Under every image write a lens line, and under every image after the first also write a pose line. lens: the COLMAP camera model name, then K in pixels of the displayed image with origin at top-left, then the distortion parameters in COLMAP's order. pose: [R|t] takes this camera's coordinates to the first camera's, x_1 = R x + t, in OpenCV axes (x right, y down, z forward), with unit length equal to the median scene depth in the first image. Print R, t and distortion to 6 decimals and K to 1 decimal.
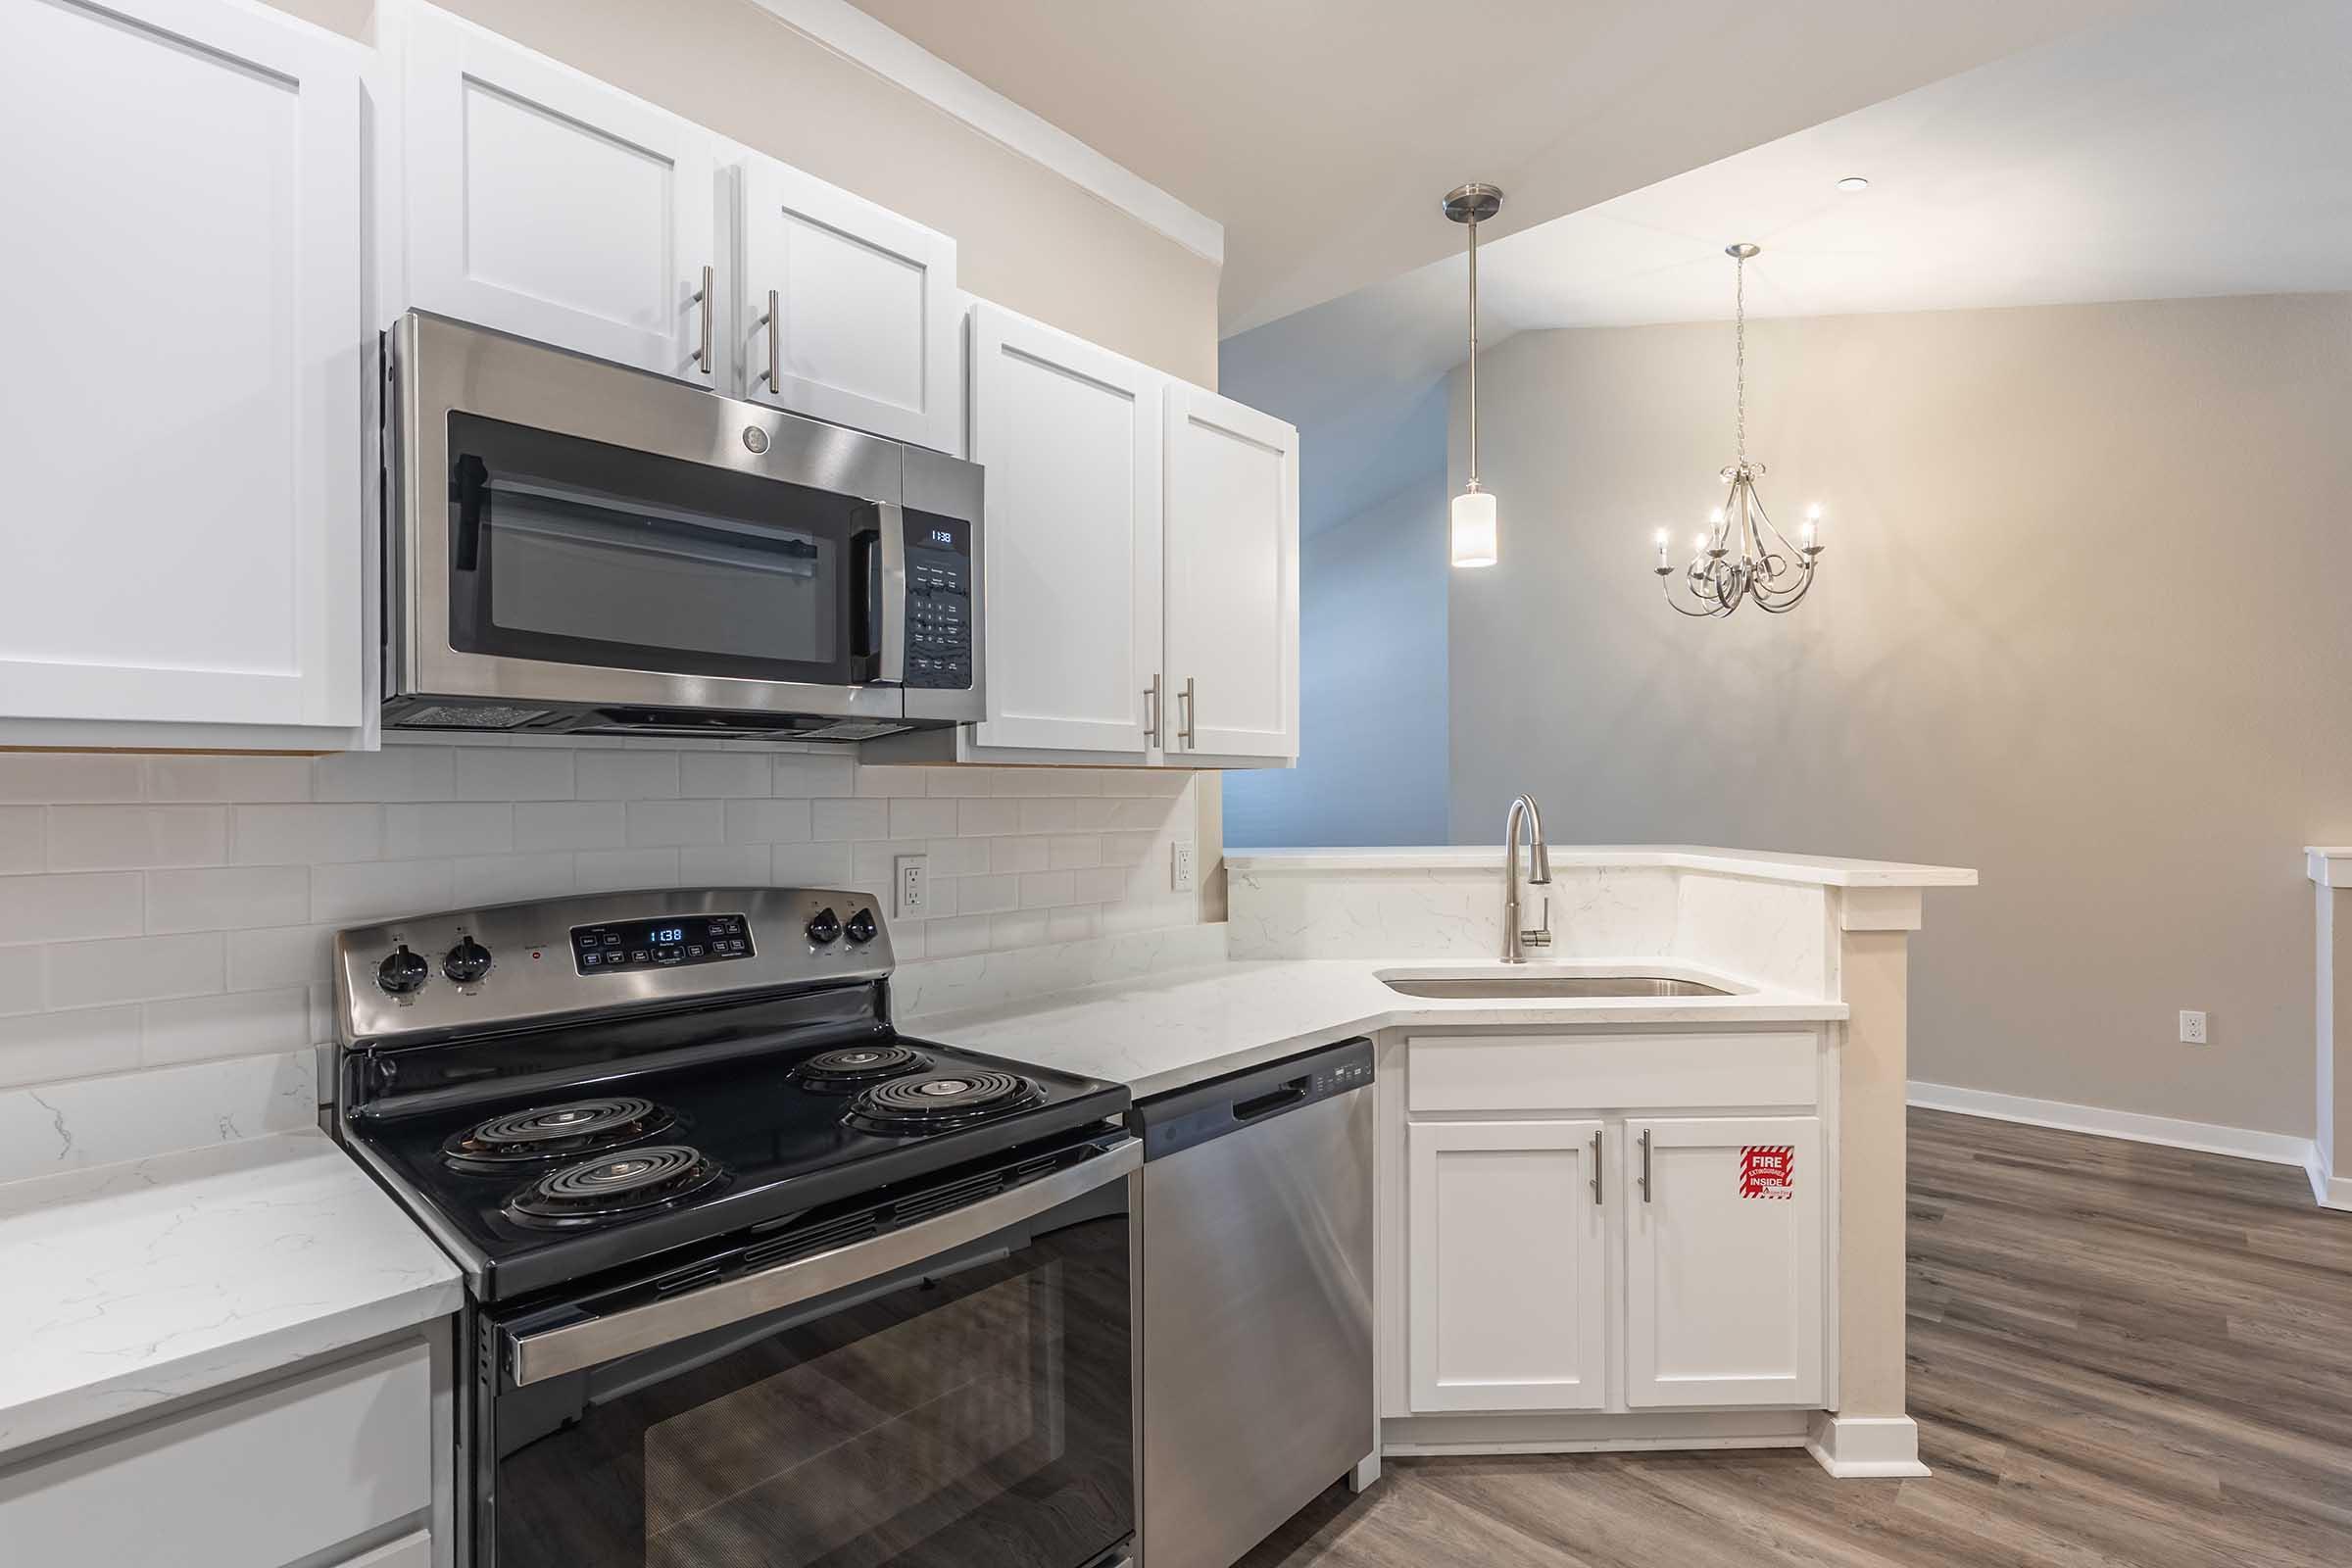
lens RADIAL K [[1074.3, 0, 1177.3], [0, 1074.3, 790.0], [0, 0, 1]] dist [-0.001622, -0.000301]
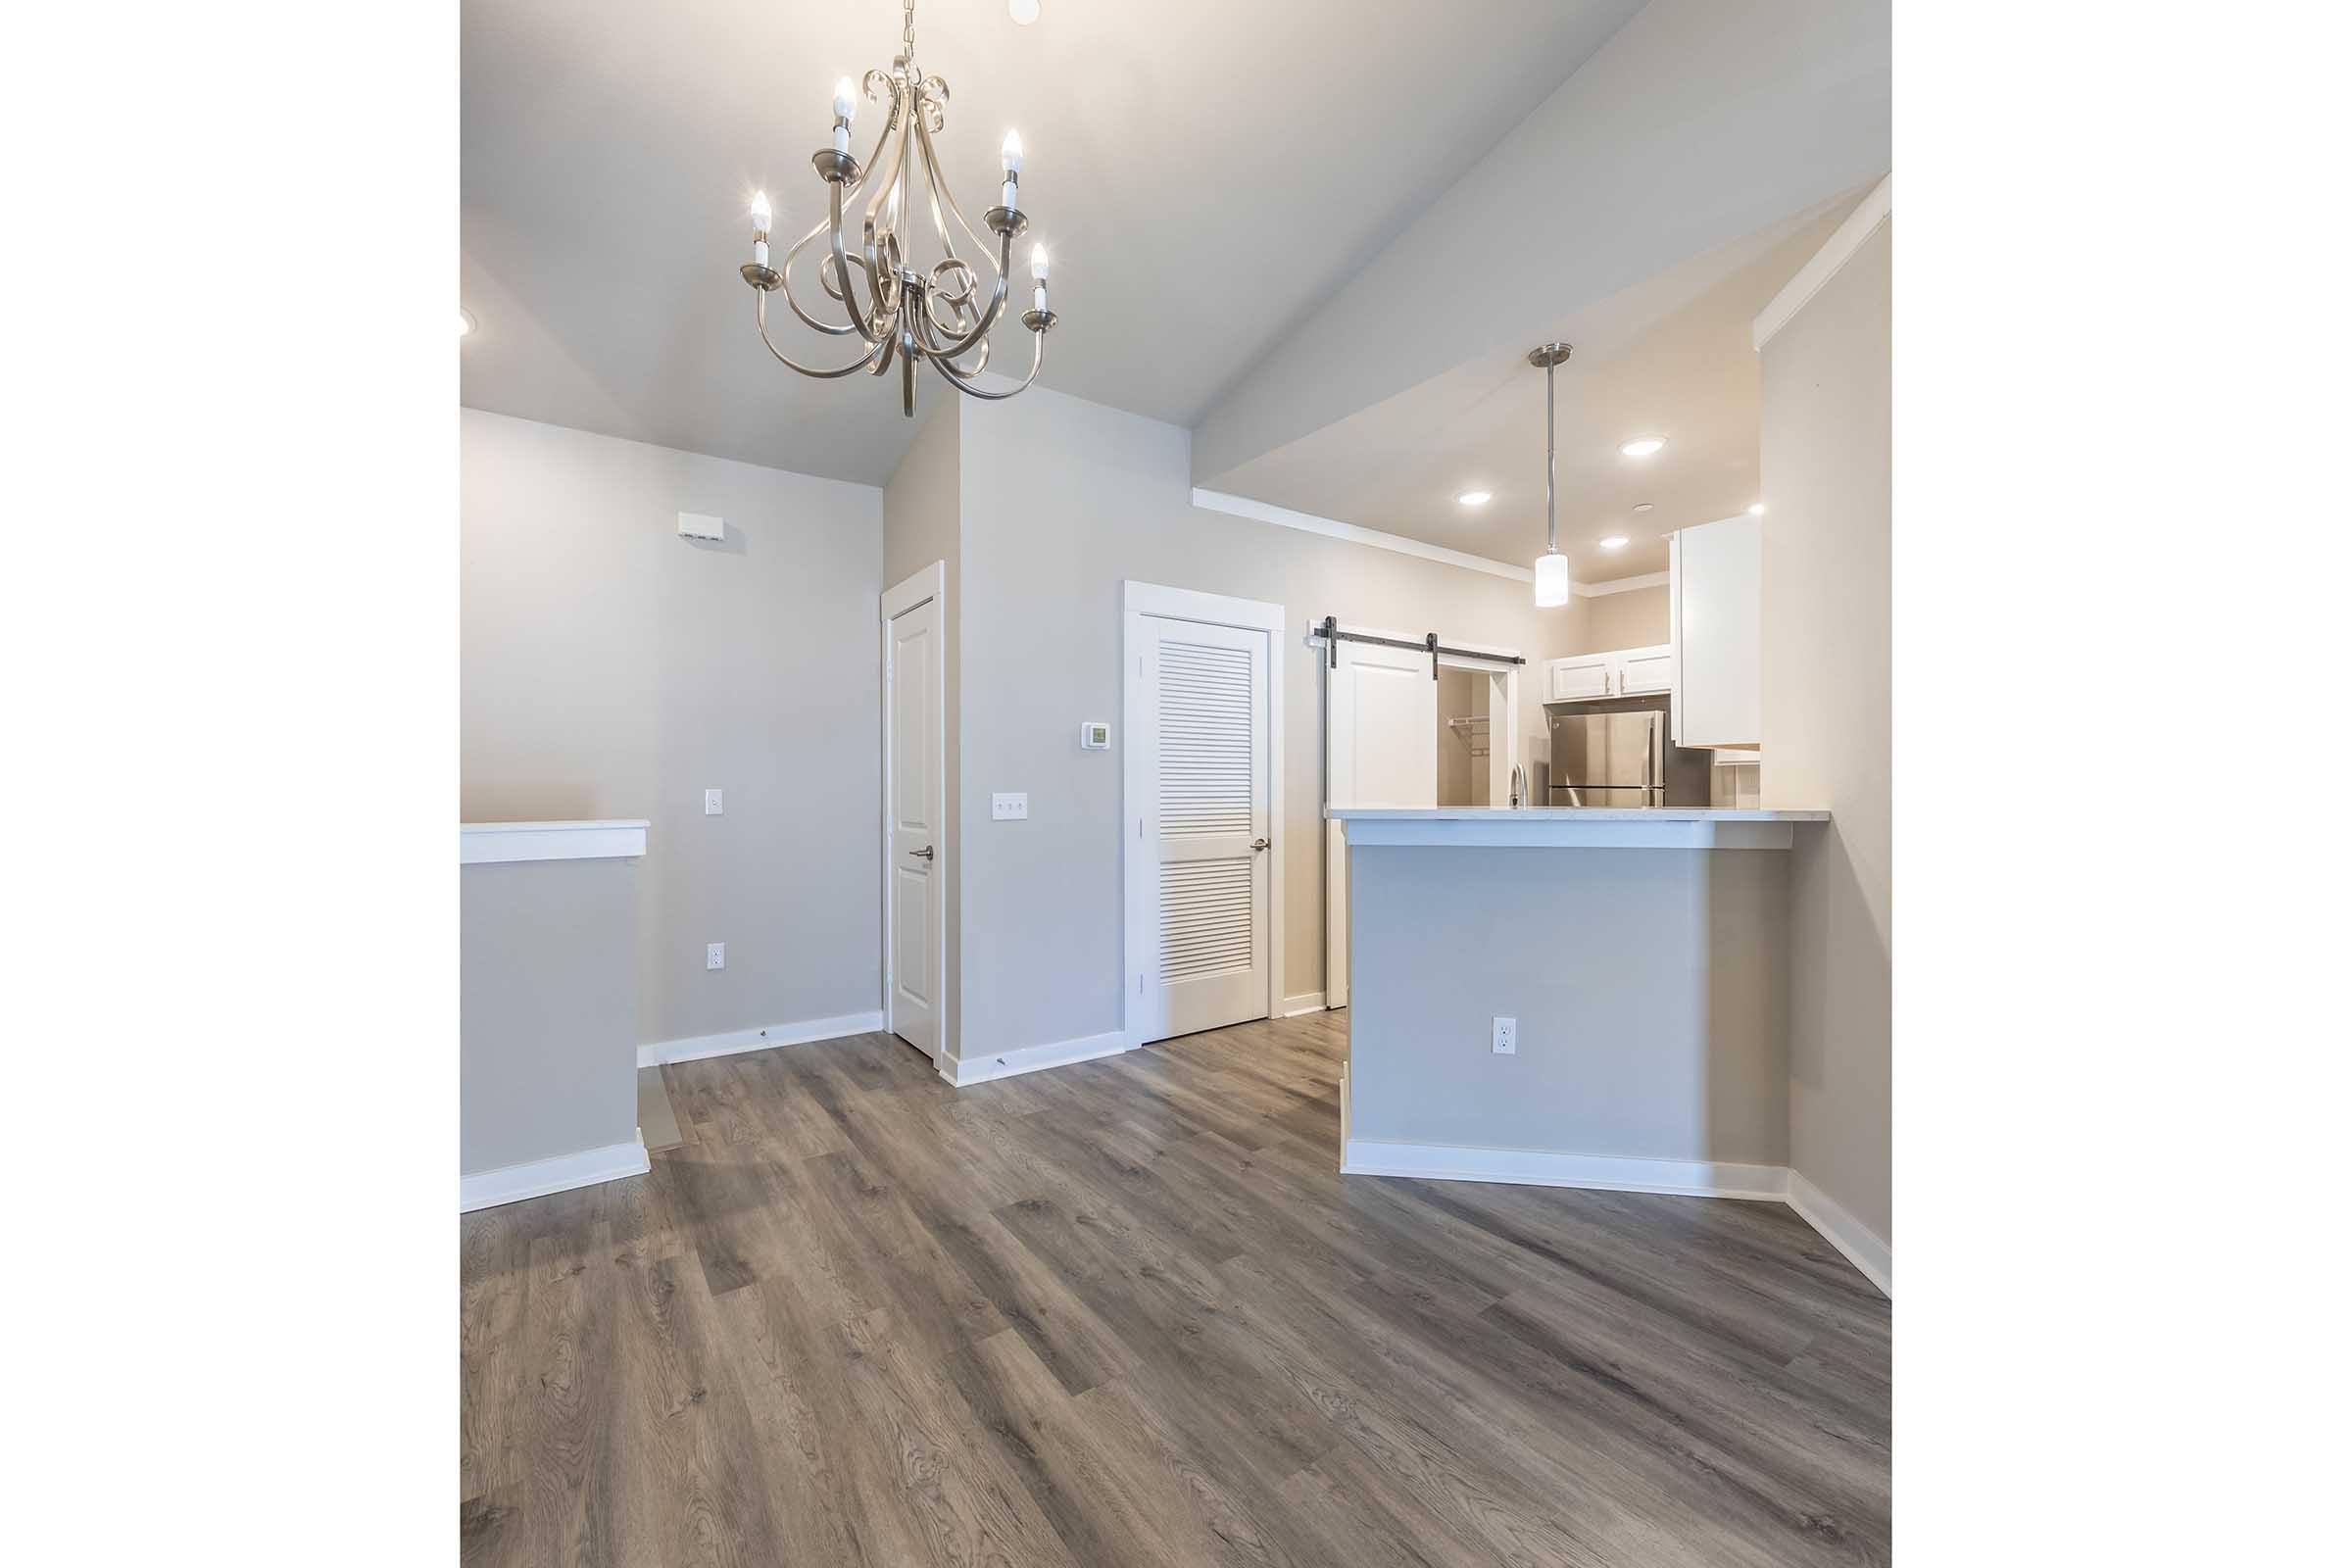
lens RADIAL K [[874.4, 0, 1182.6], [0, 874.4, 791.3], [0, 0, 1]] dist [0.001861, -0.000033]
pose [[-0.980766, 0.004484, 0.195136, 0.566755], [0.004243, 0.999990, -0.001653, 0.044476], [-0.195141, -0.000794, -0.980775, 2.381626]]
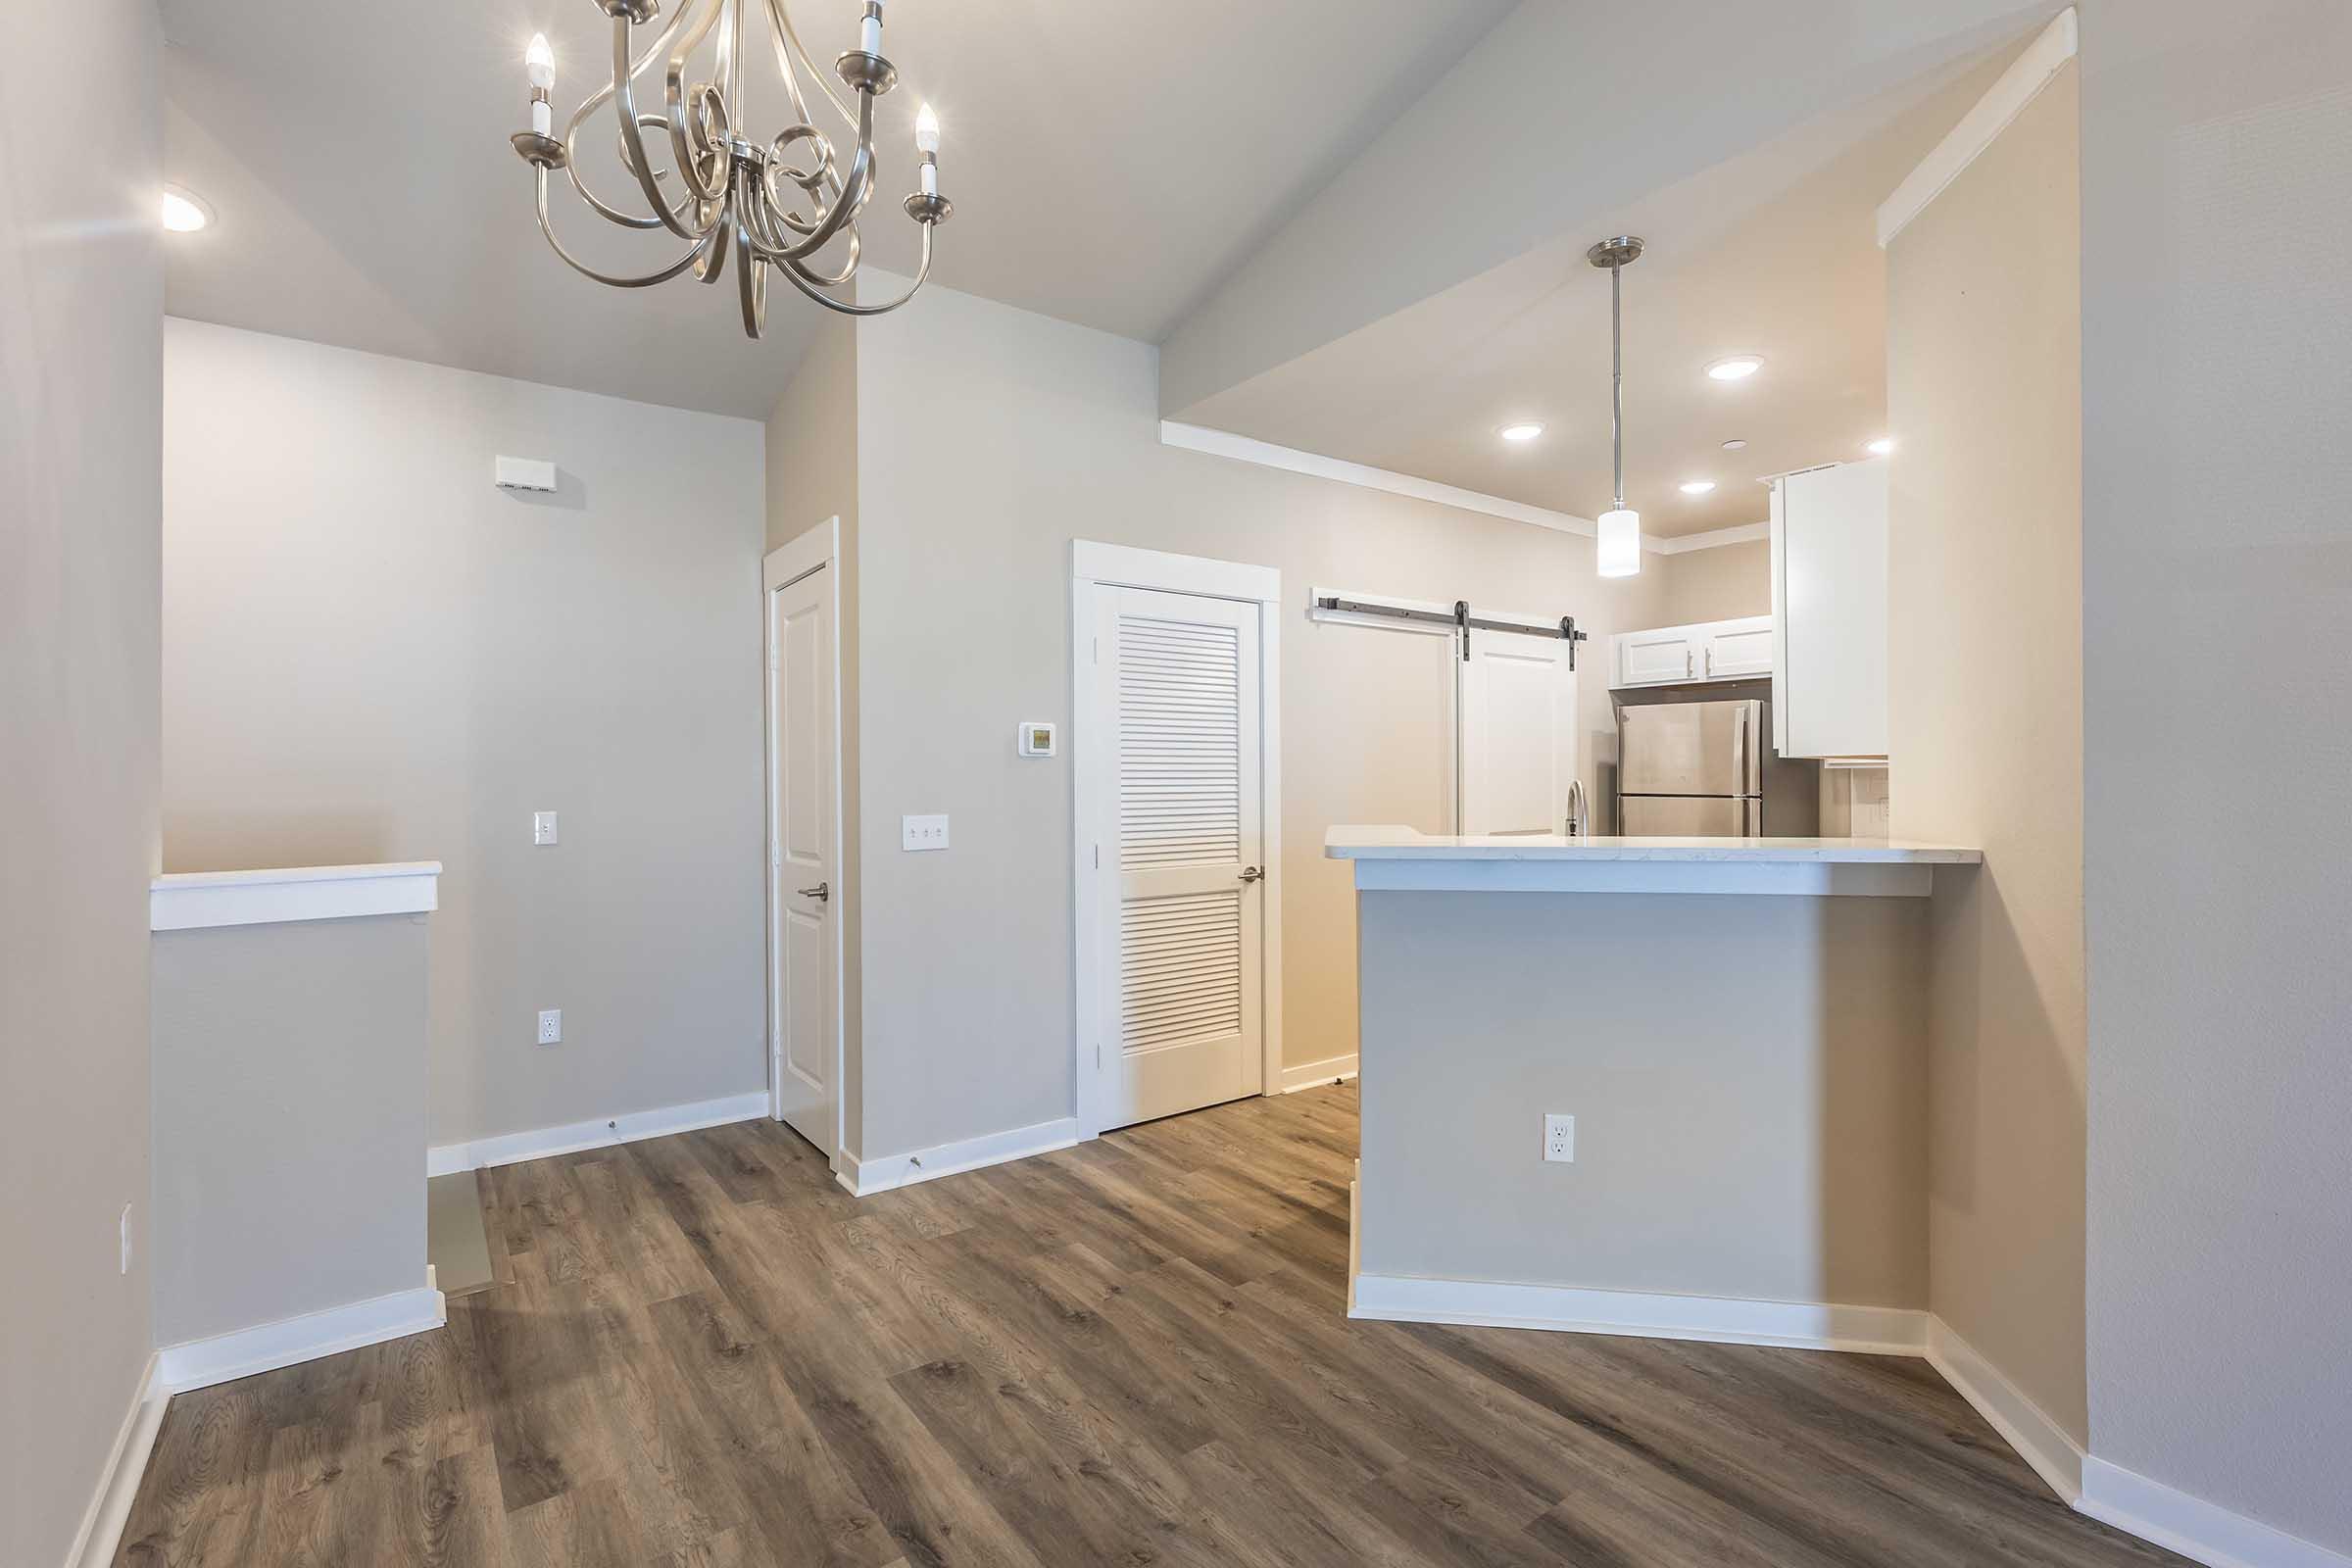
lens RADIAL K [[1074.3, 0, 1177.3], [0, 1074.3, 790.0], [0, 0, 1]] dist [-0.001622, -0.000301]
pose [[-0.982270, 0.009114, 0.187249, 0.550937], [0.009964, 0.999944, 0.003594, 0.005727], [-0.187206, 0.005396, -0.982306, 2.308477]]
